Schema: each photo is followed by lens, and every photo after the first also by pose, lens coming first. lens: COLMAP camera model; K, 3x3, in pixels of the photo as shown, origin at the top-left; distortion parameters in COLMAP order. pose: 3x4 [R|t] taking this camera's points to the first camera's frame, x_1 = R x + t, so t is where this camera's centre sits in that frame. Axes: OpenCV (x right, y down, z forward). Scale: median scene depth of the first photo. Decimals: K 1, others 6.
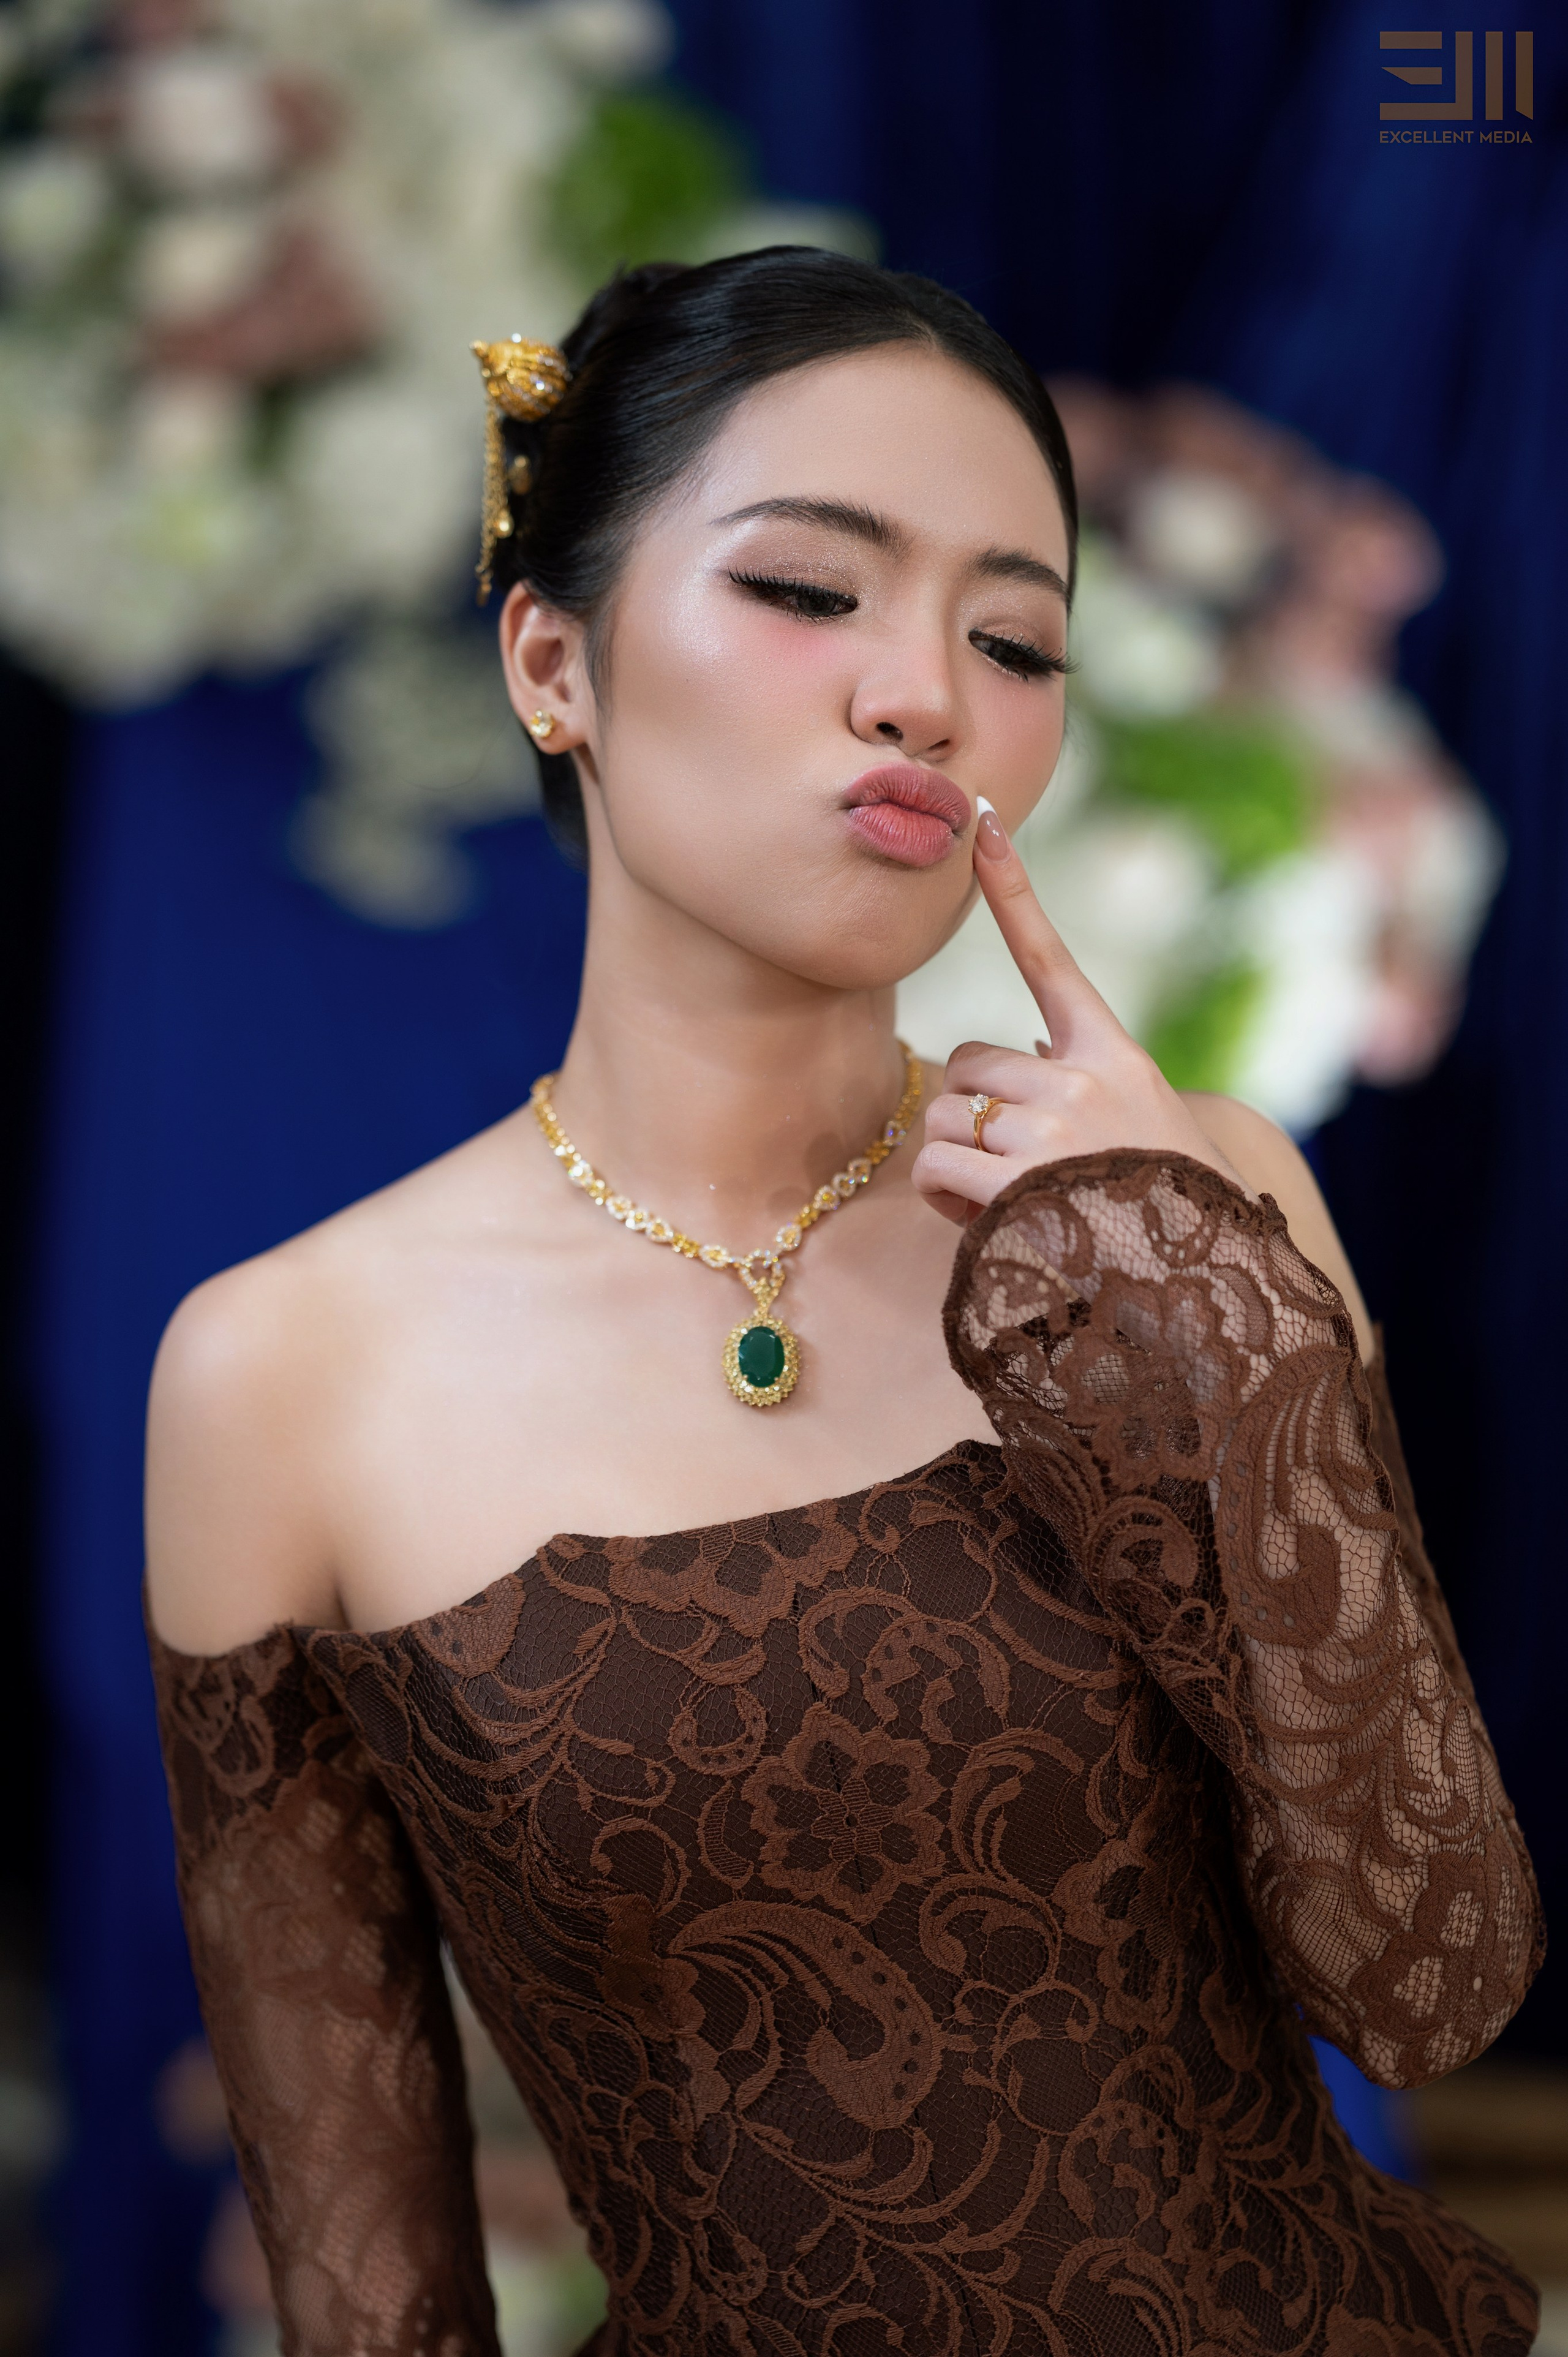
lens RADIAL K [[5757.3, 0, 778.5], [0, 5757.3, 998.5], [0, 0, 1]] dist [0.014191, 0.838361]
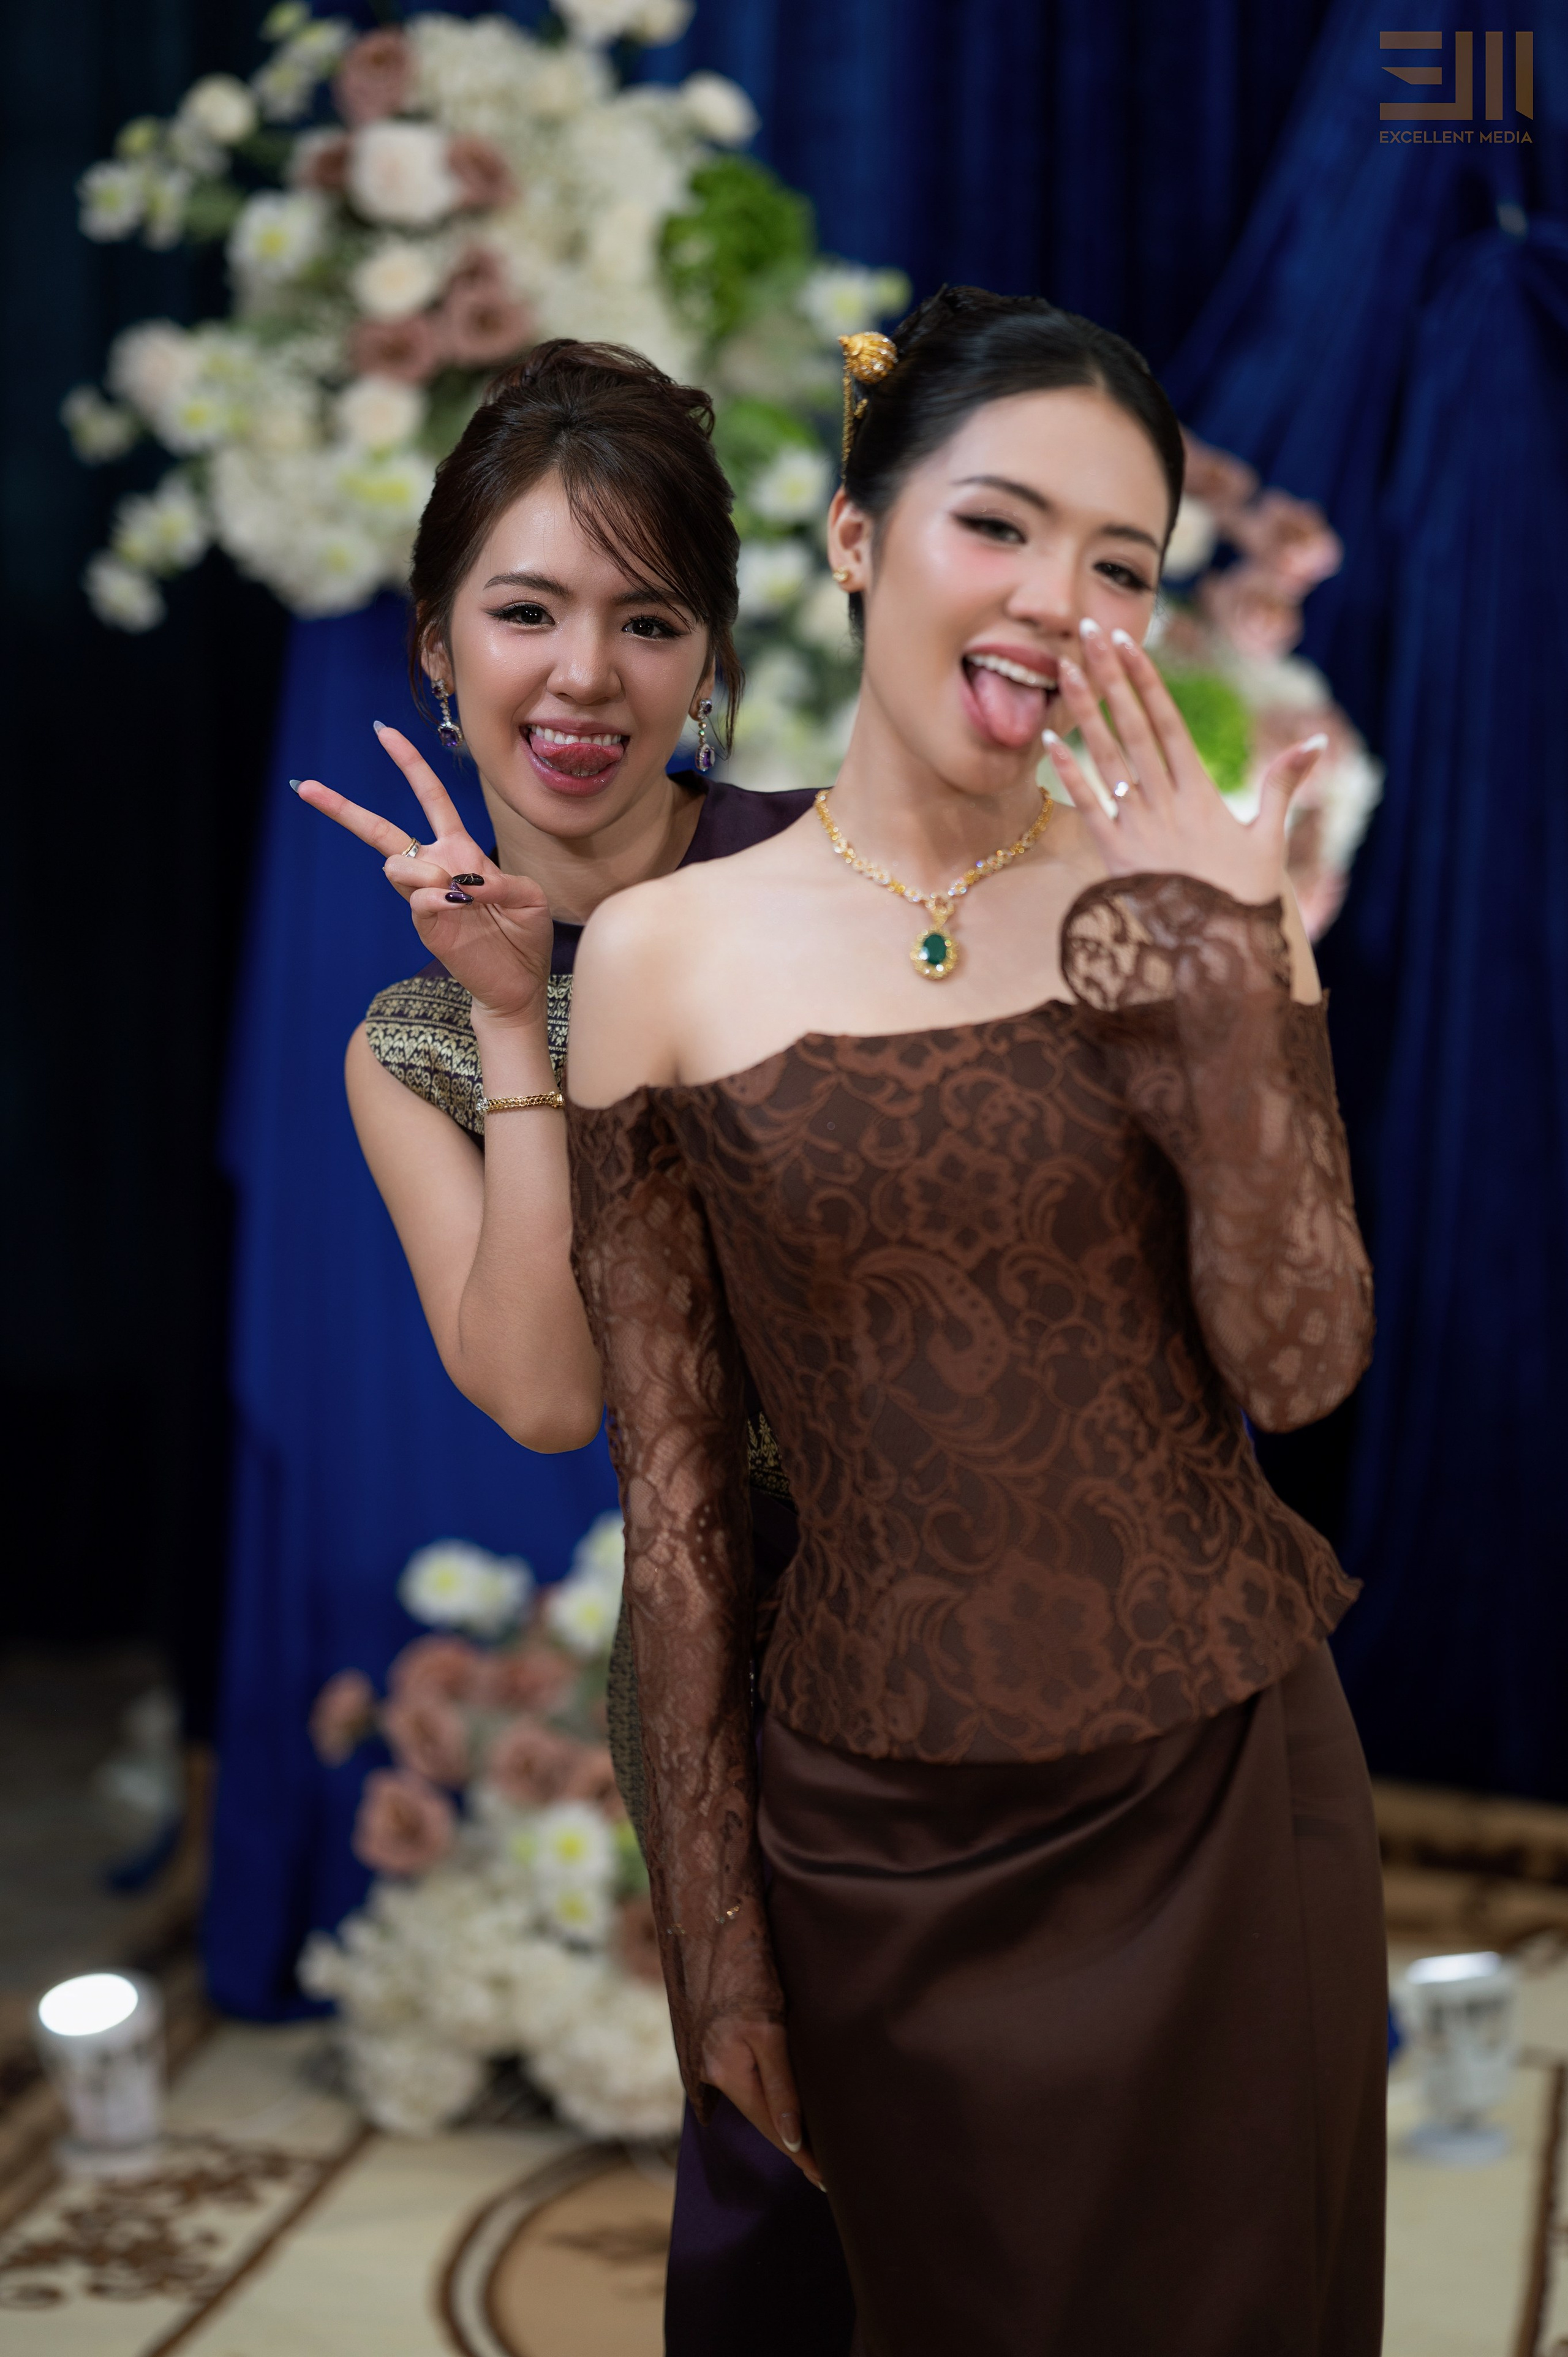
lens RADIAL K [[5757.3, 0, 778.5], [0, 5757.3, 998.5], [0, 0, 1]] dist [0.014191, 0.838361]
pose [[0.992626, 0.079664, -0.091362, 0.108062], [-0.087871, 0.992091, -0.089631, 0.238075], [0.083499, 0.096998, 0.991776, -0.690214]]
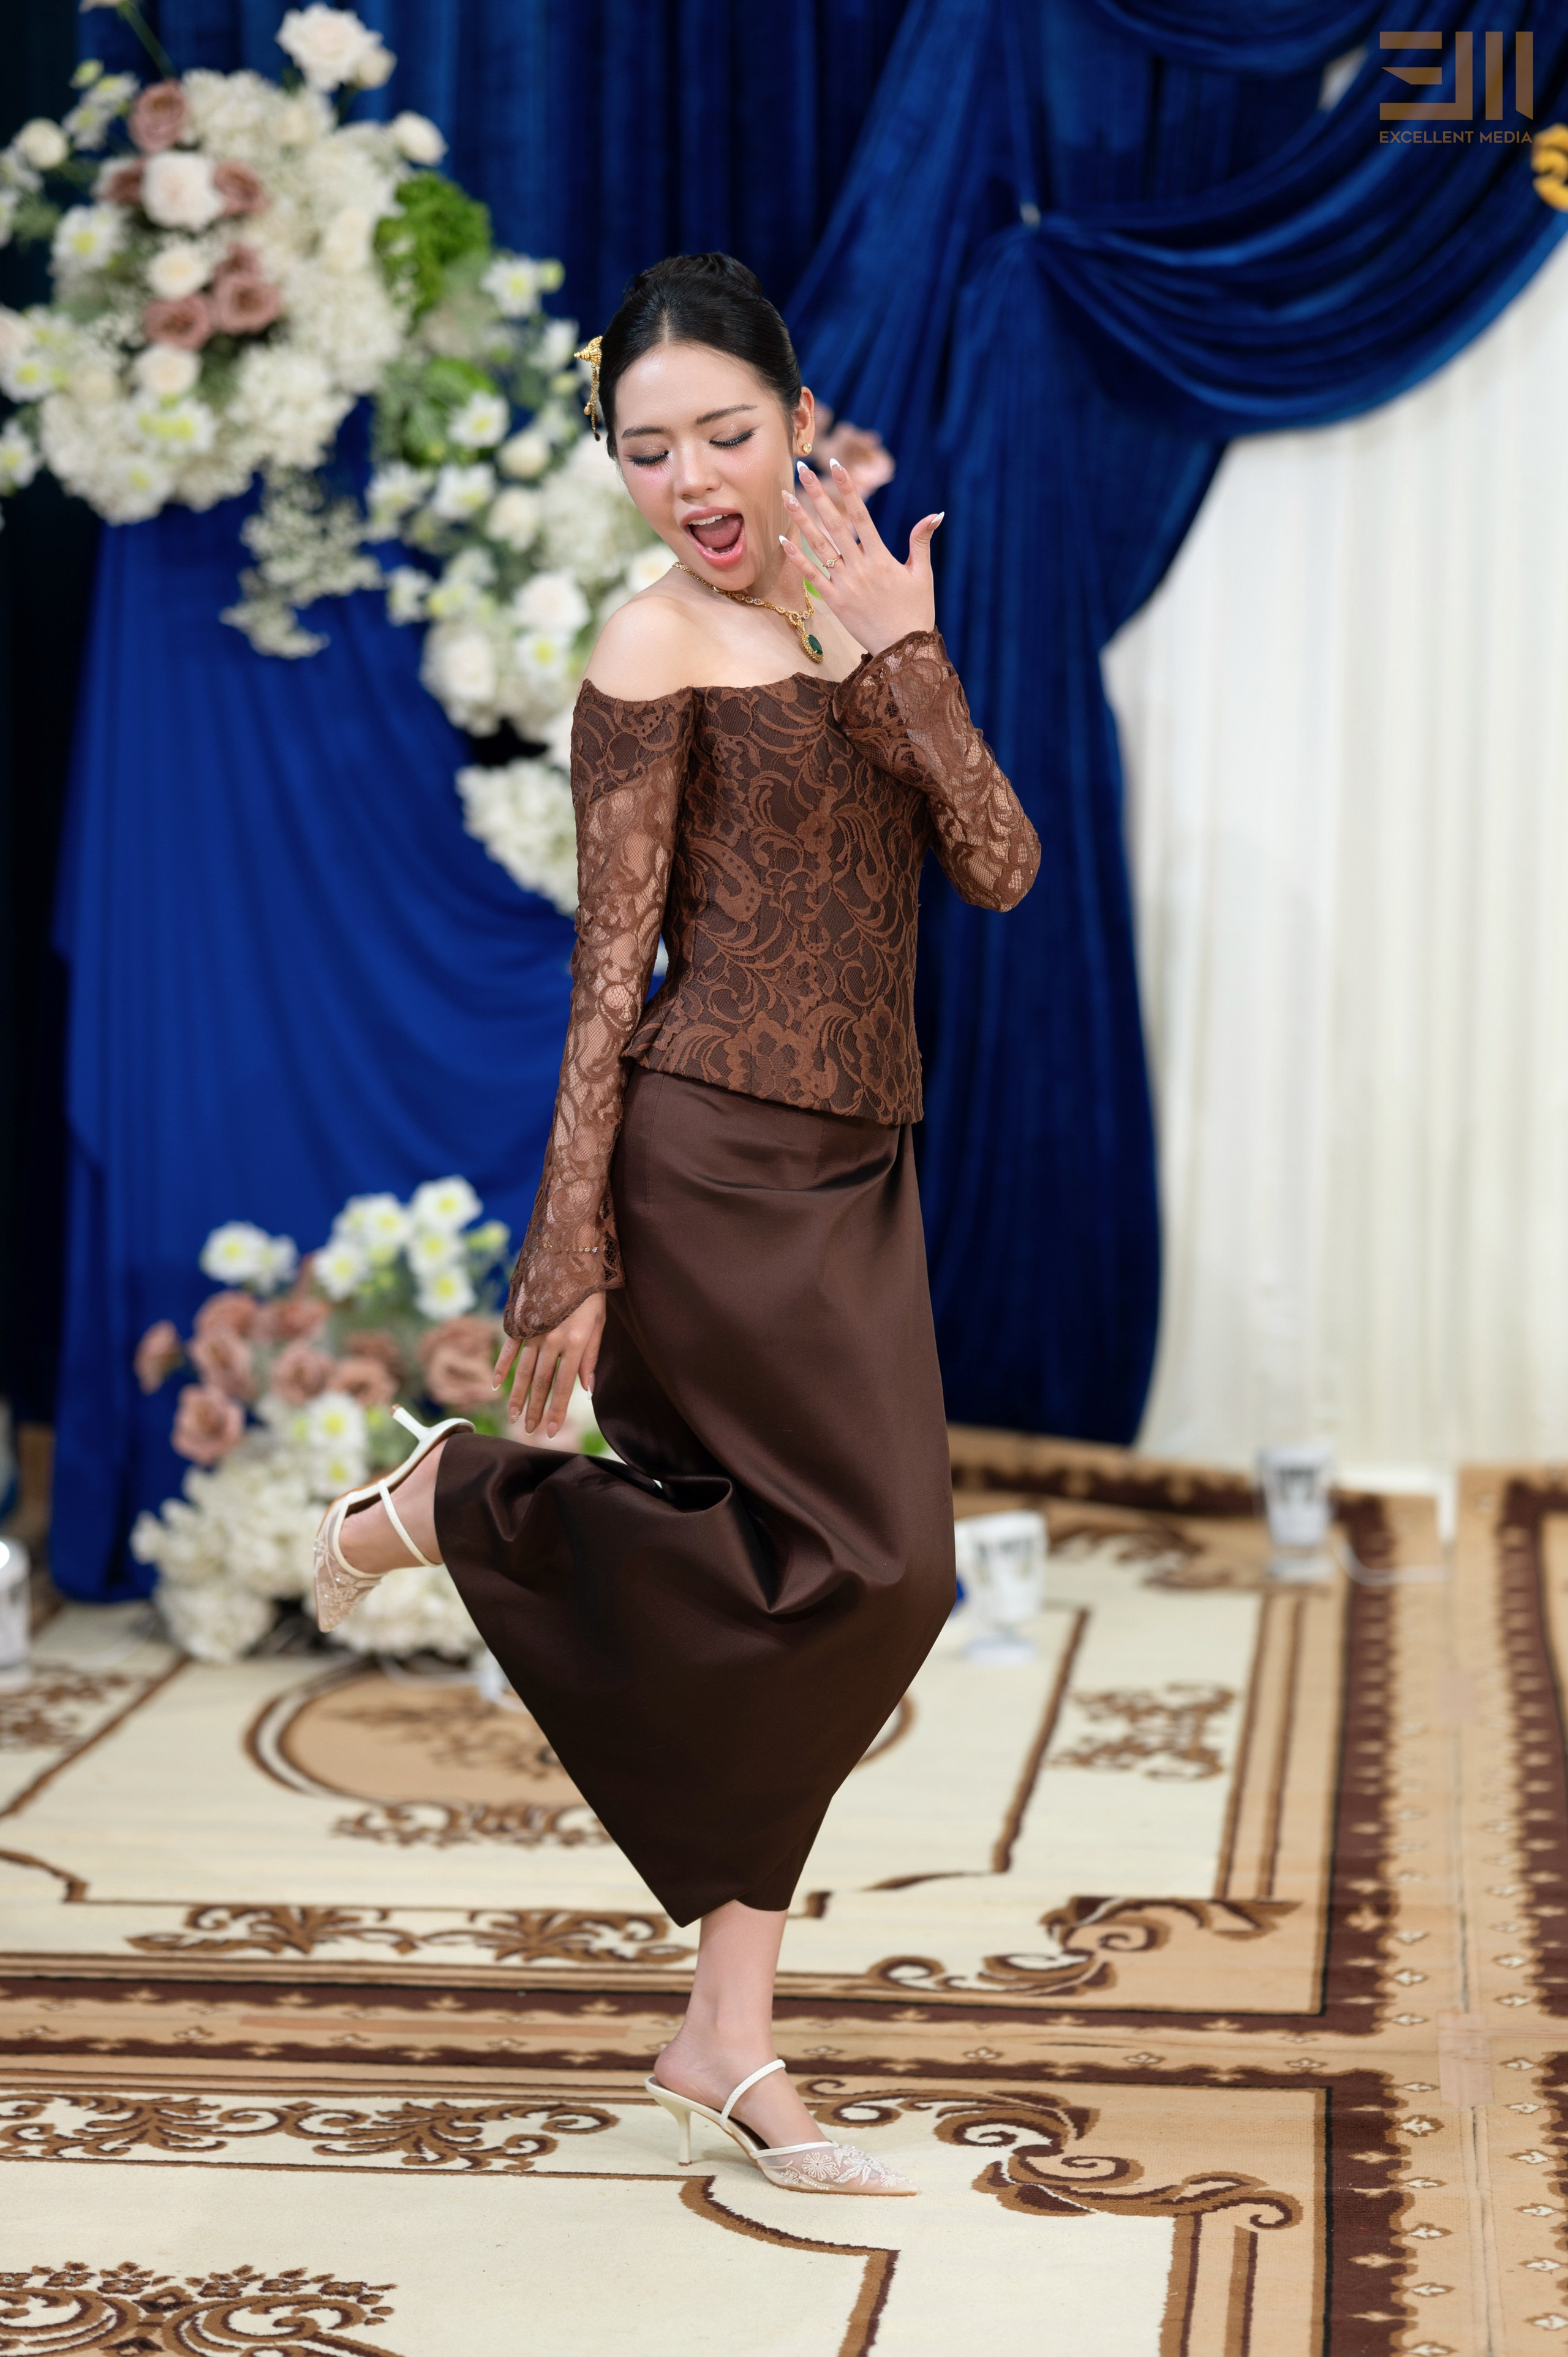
lens RADIAL K [[5757.3, 0, 778.5], [0, 5757.3, 998.5], [0, 0, 1]] dist [0.014191, 0.838361]
pose [[0.997312, 0.060941, -0.040674, 0.228318], [-0.064470, 0.993671, -0.091983, 0.486364], [0.034811, 0.094358, 0.994930, -1.808412]]
